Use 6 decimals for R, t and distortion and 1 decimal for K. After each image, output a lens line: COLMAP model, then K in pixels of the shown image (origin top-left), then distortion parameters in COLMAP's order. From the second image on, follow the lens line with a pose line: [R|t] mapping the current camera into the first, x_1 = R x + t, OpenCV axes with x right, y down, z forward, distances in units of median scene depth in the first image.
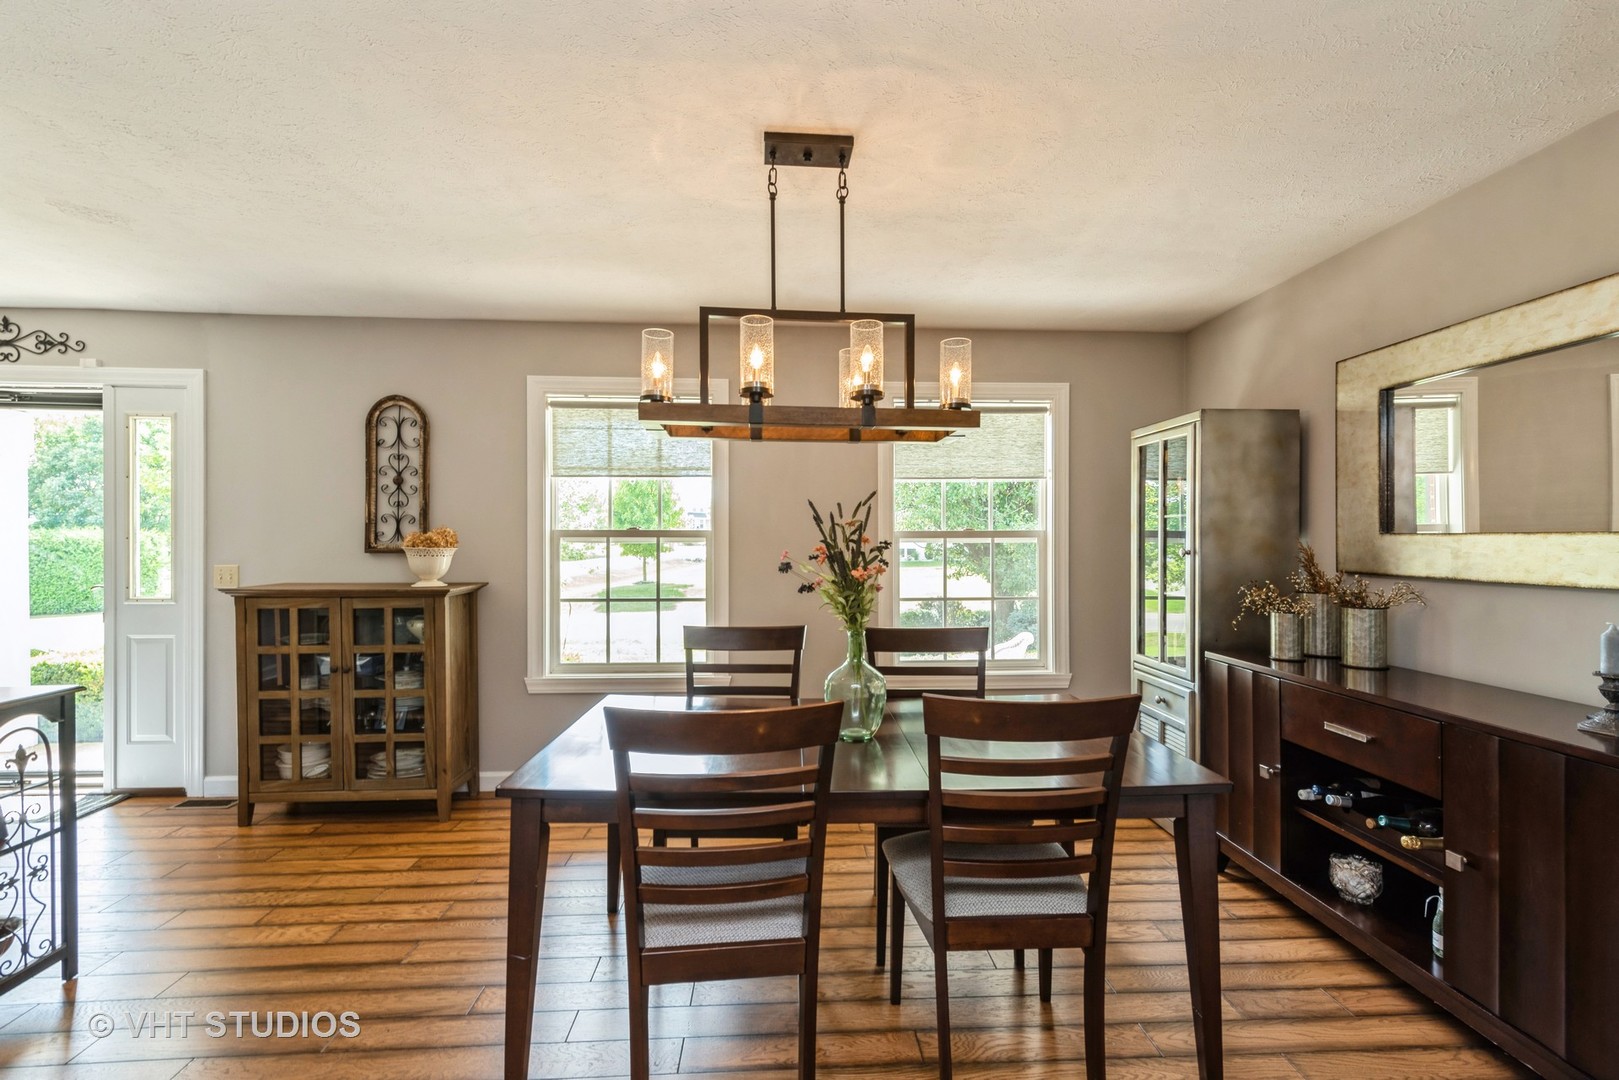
lens RADIAL K [[741.4, 0, 822.4], [0, 741.4, 540.8], [0, 0, 1]] dist [0.000906, 0.000170]
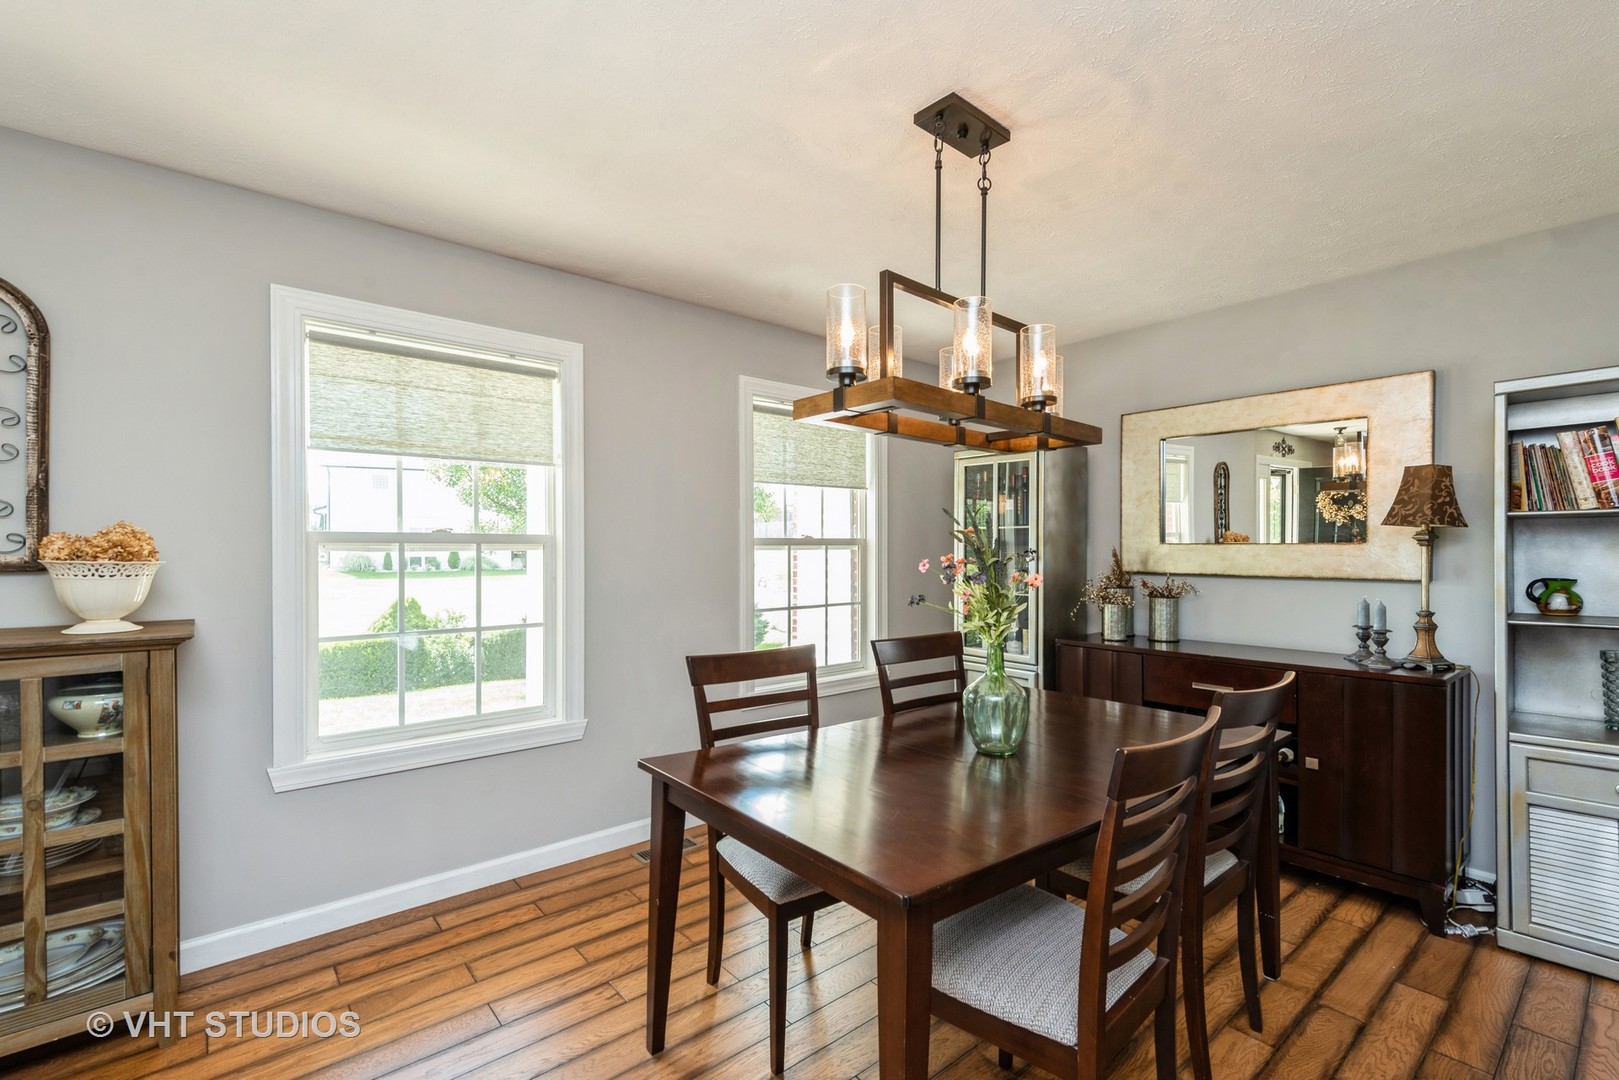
lens RADIAL K [[741.4, 0, 816.0], [0, 741.4, 548.5], [0, 0, 1]] dist [0.000906, 0.000170]
pose [[0.783583, -0.000227, 0.621288, -0.476418], [-0.000583, 0.999999, 0.001101, -0.000759], [-0.621287, -0.001225, 0.783582, 0.250318]]
